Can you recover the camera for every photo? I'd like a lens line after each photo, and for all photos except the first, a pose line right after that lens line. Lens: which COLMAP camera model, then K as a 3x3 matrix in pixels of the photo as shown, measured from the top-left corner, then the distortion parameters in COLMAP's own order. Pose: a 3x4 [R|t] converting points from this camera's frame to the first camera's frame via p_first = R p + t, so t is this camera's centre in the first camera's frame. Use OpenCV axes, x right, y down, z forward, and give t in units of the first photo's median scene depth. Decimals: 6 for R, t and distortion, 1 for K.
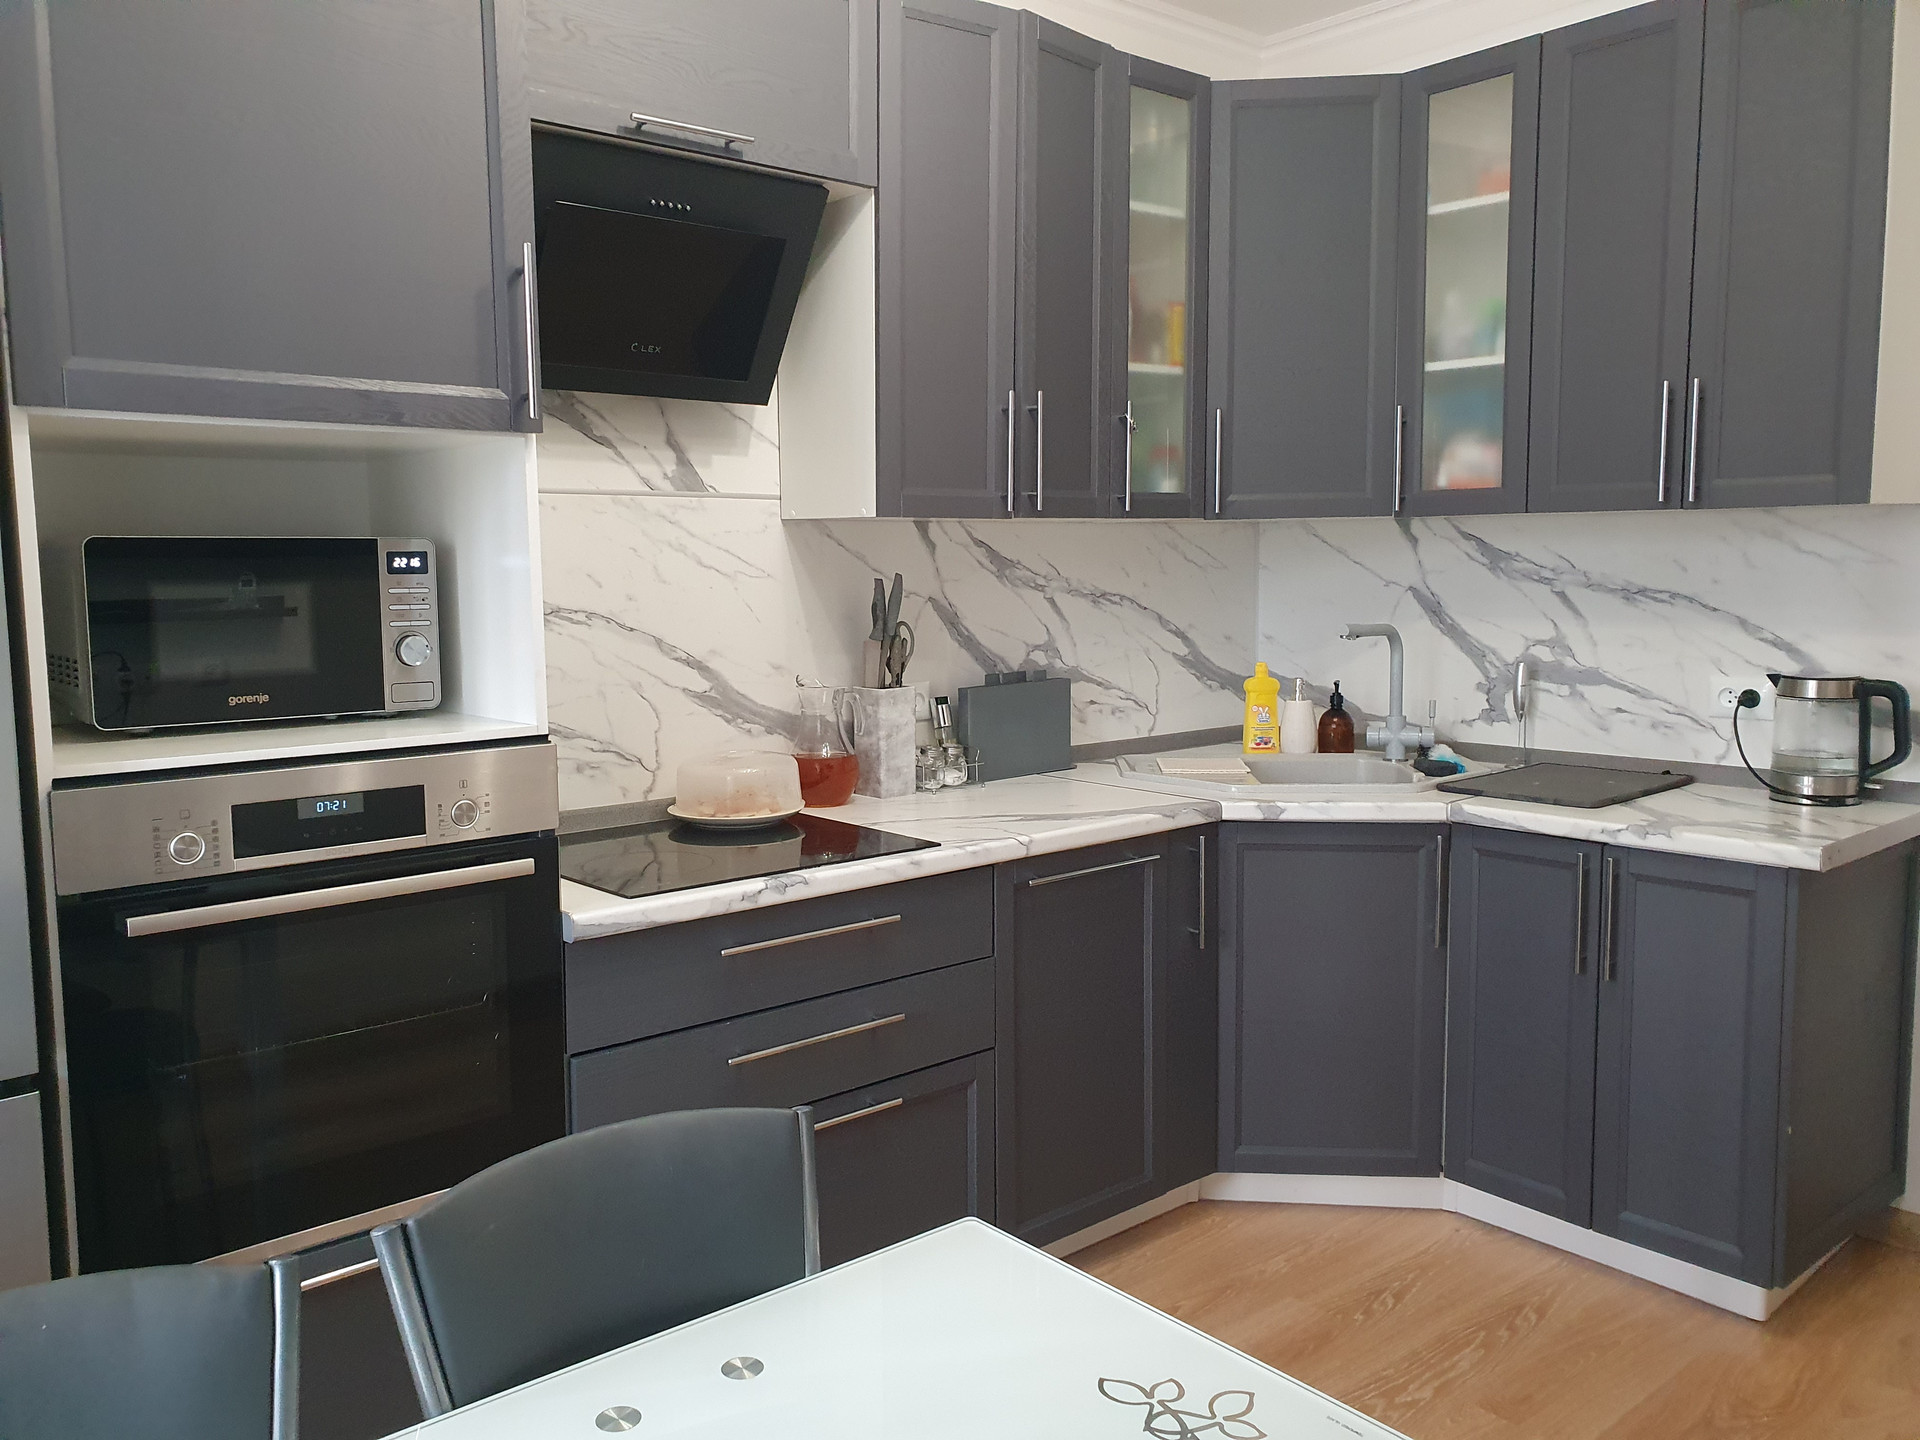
lens RADIAL K [[1461.3, 0, 957.2], [0, 1461.3, 711.5], [0, 0, 1]] dist [0.049328, -0.001908]
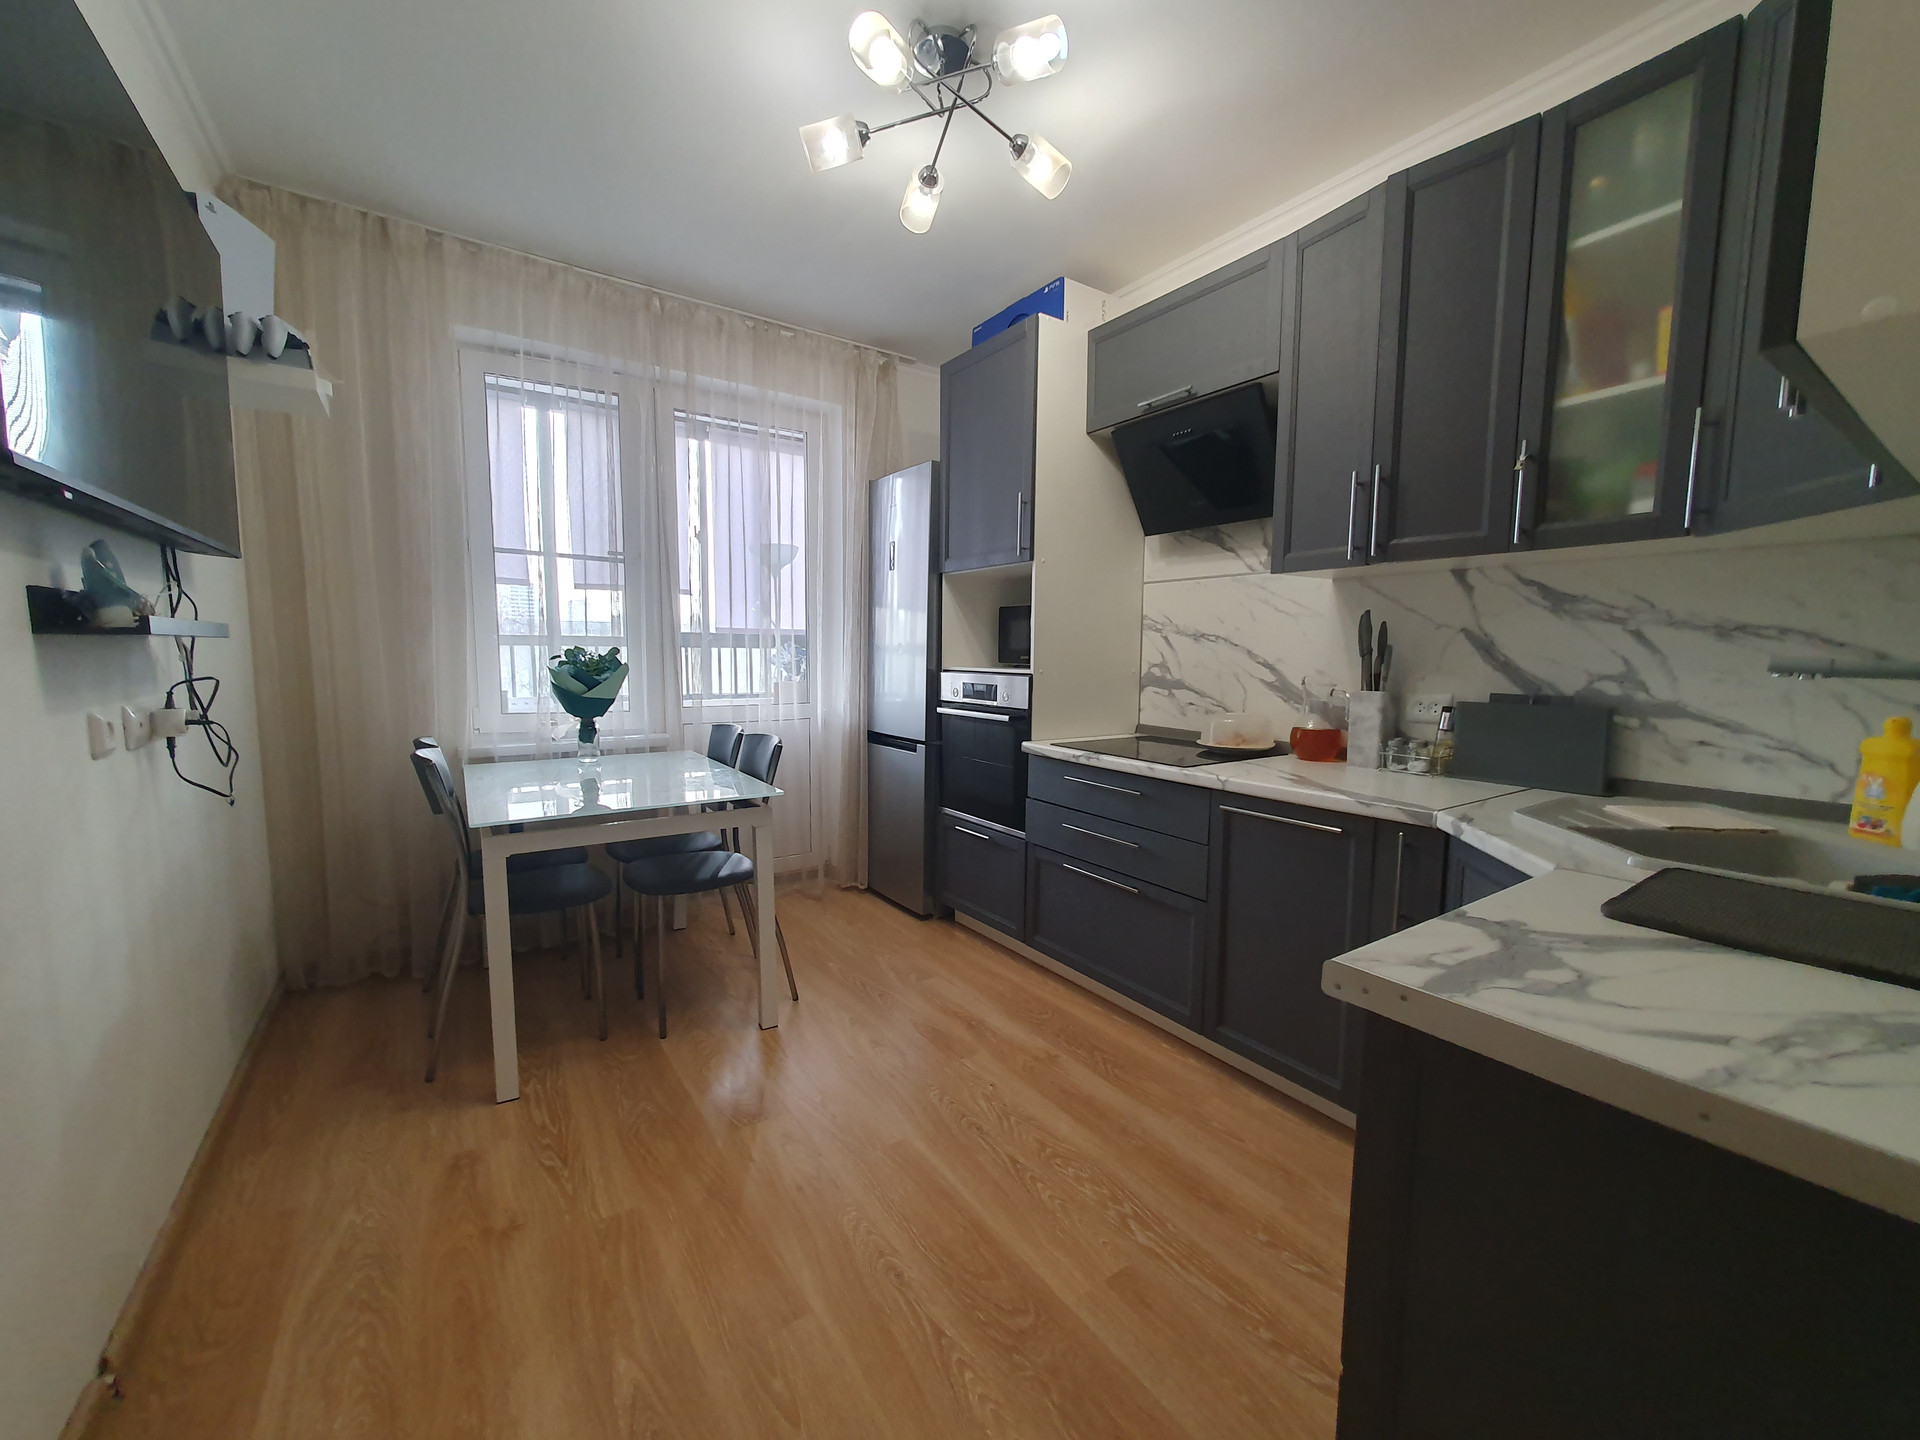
lens RADIAL K [[755.0, 0, 957.7], [0, 755.0, 721.2], [0, 0, 1]] dist [-0.005363, -0.000096]
pose [[-0.119746, 0.102730, -0.987475, 0.755464], [-0.103446, 0.987927, 0.115322, -0.031376], [0.987401, 0.115960, -0.107673, 0.701622]]
